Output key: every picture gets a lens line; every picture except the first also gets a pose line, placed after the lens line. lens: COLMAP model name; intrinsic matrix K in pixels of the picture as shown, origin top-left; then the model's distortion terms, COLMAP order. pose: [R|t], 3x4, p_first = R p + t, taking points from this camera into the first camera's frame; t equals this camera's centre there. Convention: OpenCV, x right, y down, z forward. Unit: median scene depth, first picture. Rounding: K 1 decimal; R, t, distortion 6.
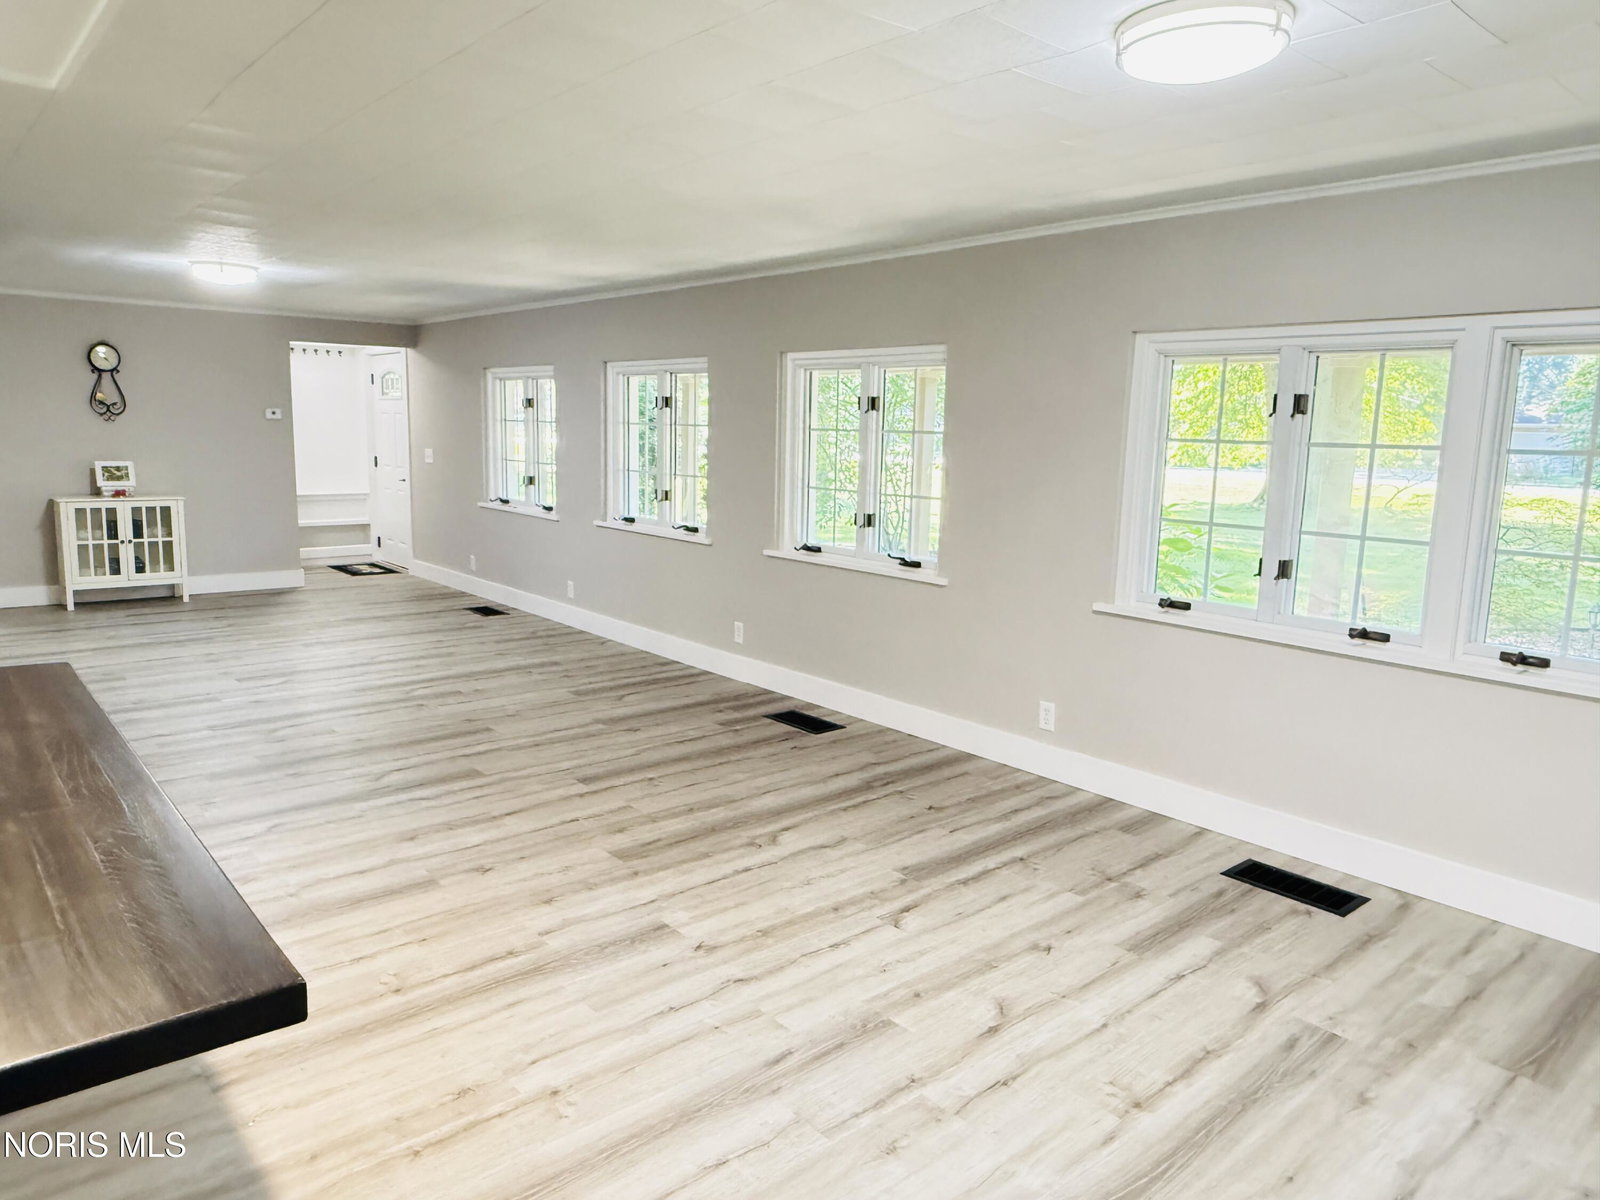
lens RADIAL K [[1070.3, 0, 795.4], [0, 1070.3, 596.3], [0, 0, 1]] dist [-0.002713, -0.005663]
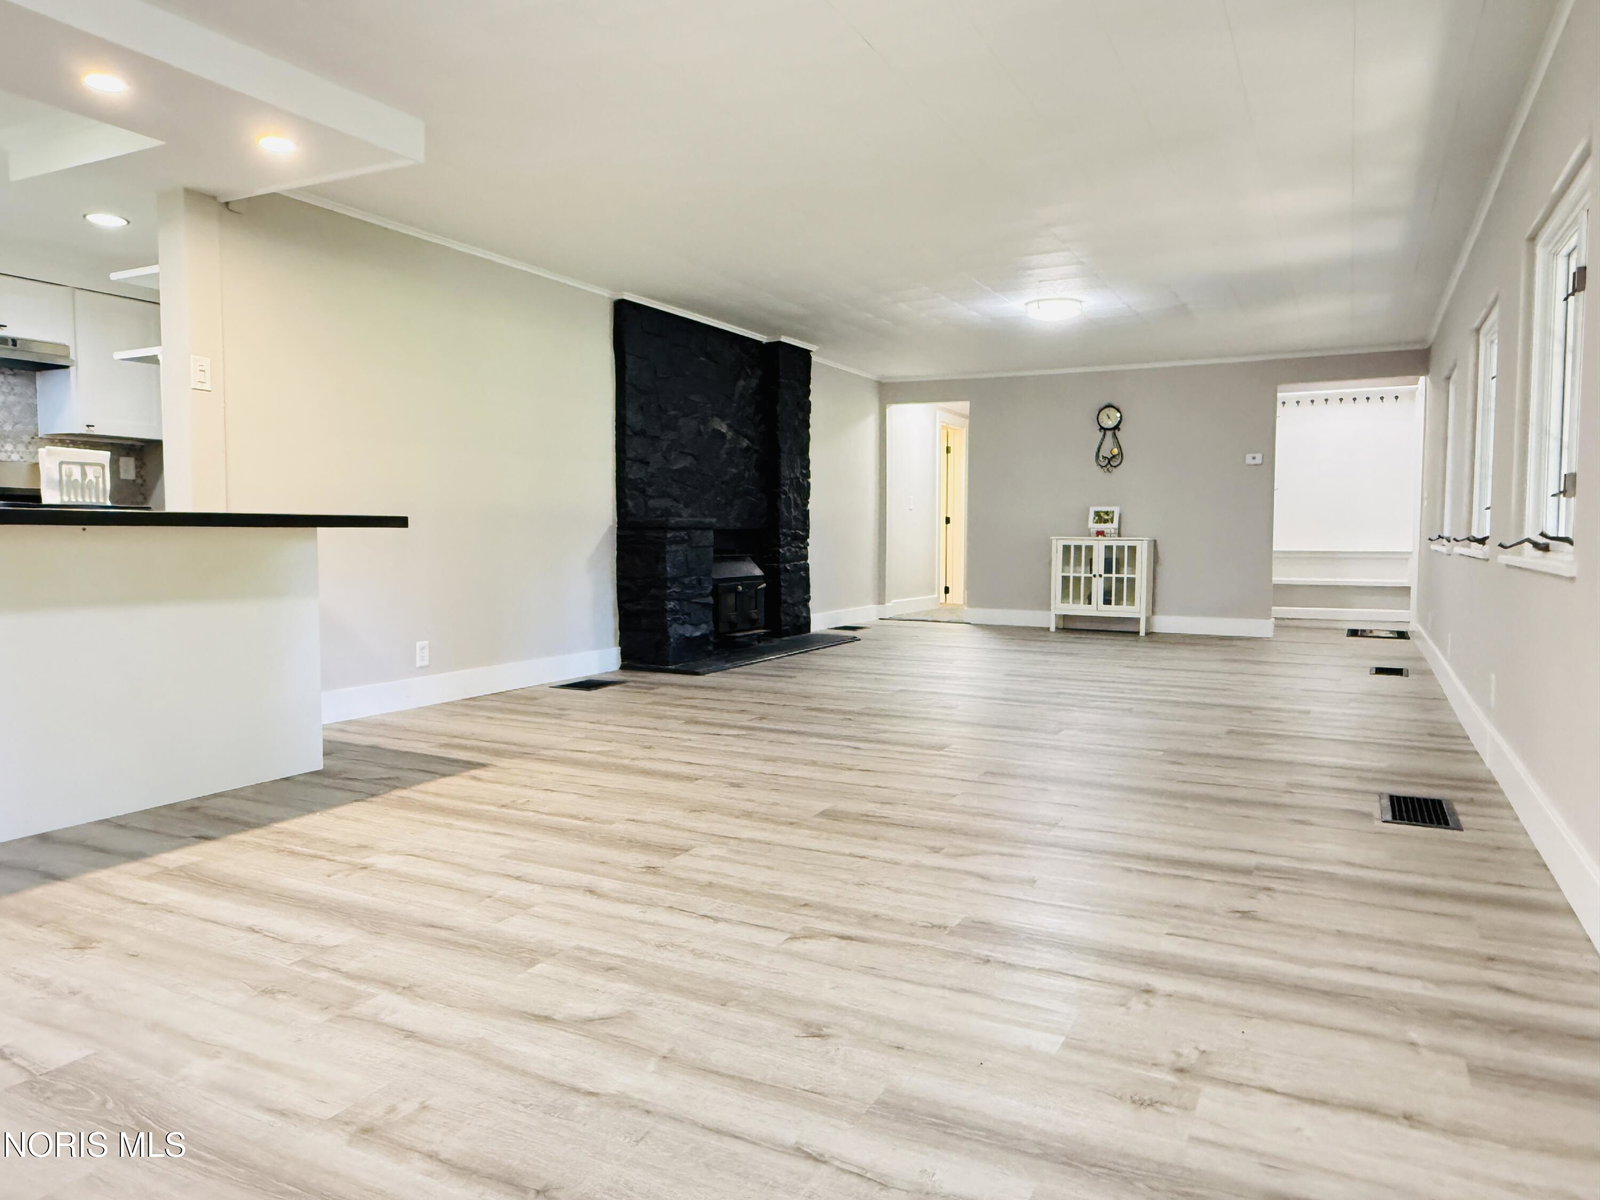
lens RADIAL K [[1070.3, 0, 795.7], [0, 1070.3, 599.1], [0, 0, 1]] dist [-0.002713, -0.005663]
pose [[0.374023, 0.035595, -0.926736, 0.678567], [-0.141301, 0.989784, -0.019012, 0.089231], [0.916592, 0.138060, 0.375231, 0.640675]]
